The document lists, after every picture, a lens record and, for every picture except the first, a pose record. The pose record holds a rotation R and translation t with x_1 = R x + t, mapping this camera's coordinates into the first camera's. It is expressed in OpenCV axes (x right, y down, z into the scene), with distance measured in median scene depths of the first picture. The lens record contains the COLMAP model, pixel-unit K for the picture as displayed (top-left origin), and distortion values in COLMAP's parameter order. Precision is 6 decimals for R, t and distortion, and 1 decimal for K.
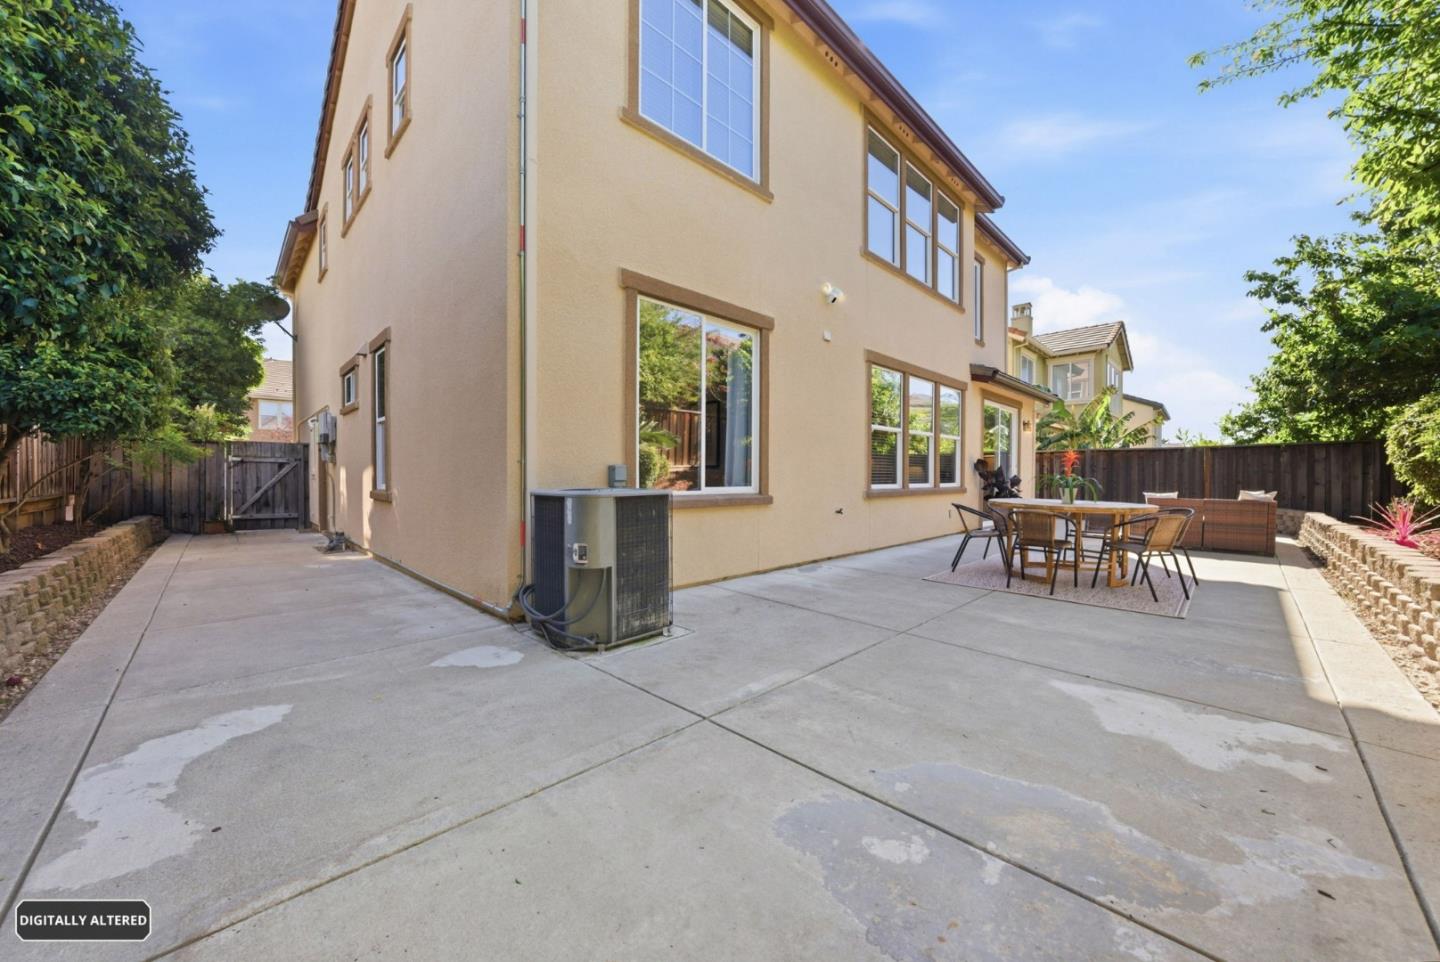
lens RADIAL K [[517.7, 0, 720.7], [0, 517.7, 478.9], [0, 0, 1]] dist [-0.015690, 0.001577]
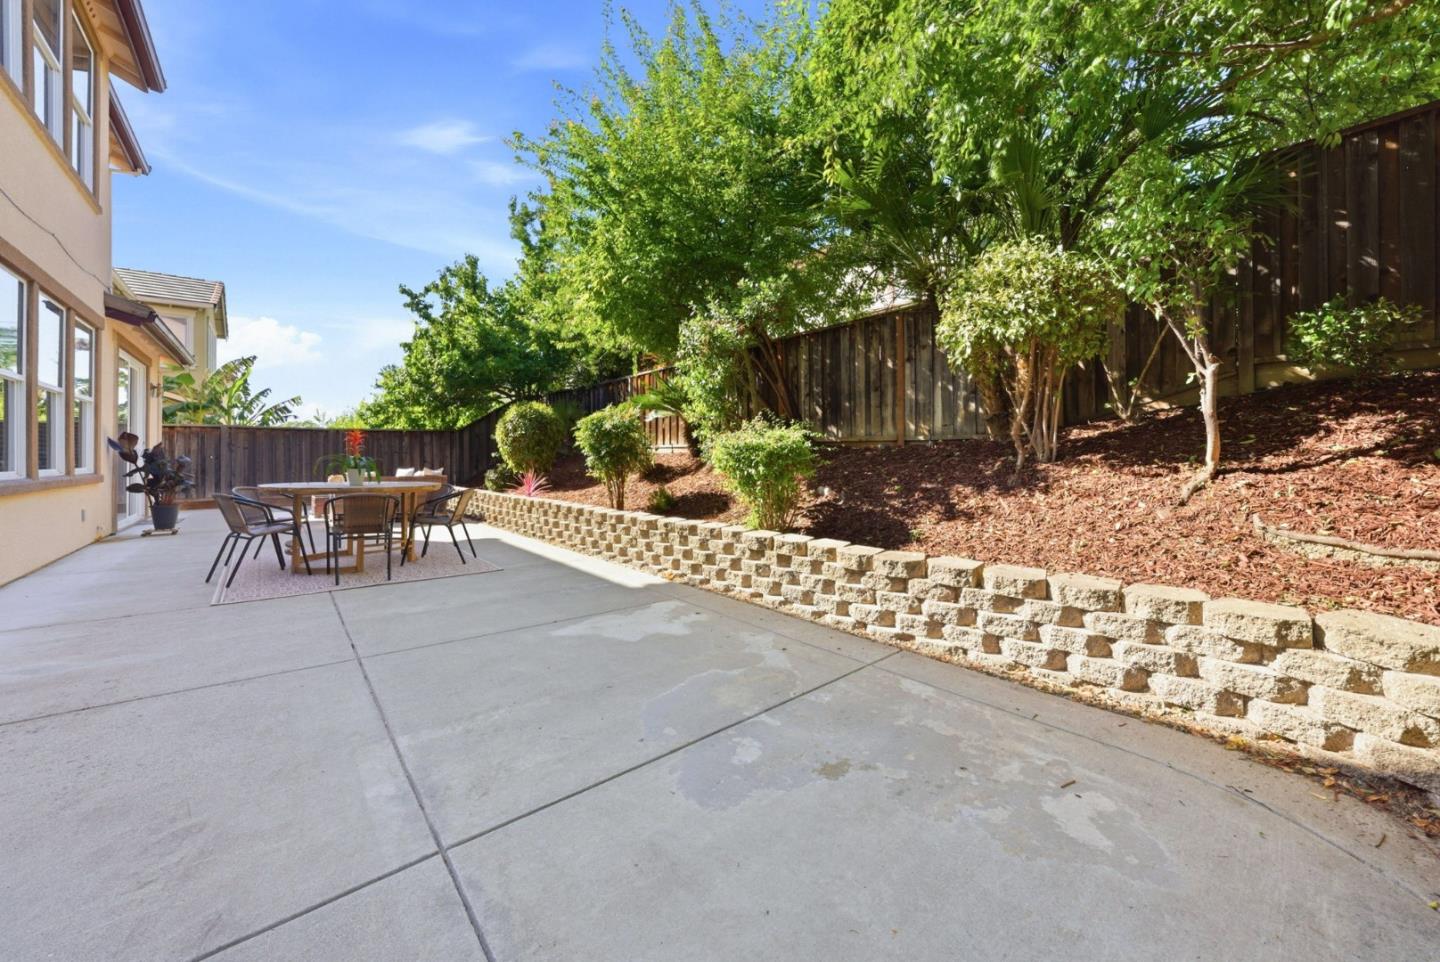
lens RADIAL K [[517.7, 0, 745.1], [0, 517.7, 457.0], [0, 0, 1]] dist [-0.015690, 0.001577]
pose [[0.080817, -0.003287, 0.996724, -0.492683], [0.006907, 0.999972, 0.002737, -0.005622], [-0.996705, 0.006663, 0.080837, 0.474213]]
